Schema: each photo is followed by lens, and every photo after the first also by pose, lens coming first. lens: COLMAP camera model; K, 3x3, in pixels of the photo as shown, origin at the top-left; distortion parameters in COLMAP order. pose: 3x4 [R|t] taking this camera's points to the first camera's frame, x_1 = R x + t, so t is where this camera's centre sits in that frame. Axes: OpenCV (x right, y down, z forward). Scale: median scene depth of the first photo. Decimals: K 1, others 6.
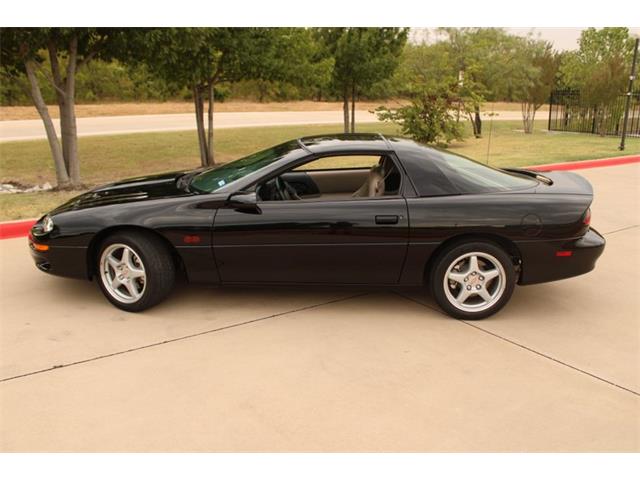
lens RADIAL K [[668.4, 0, 320.0], [0, 668.4, 240.0], [0, 0, 1]] dist [-0.081973, 0.143297]
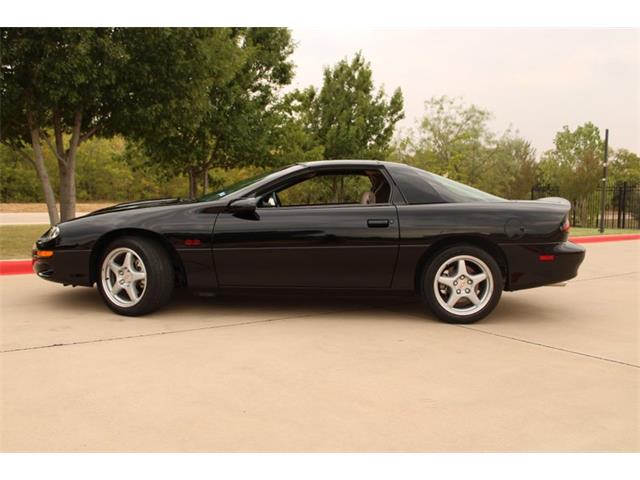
lens RADIAL K [[682.8, 0, 320.0], [0, 682.8, 240.0], [0, 0, 1]] dist [-0.088628, 0.137332]
pose [[0.999784, 0.003918, 0.020388, -0.013729], [0.000366, 0.978549, -0.206015, 0.209102], [-0.020757, 0.205978, 0.978336, -0.048651]]
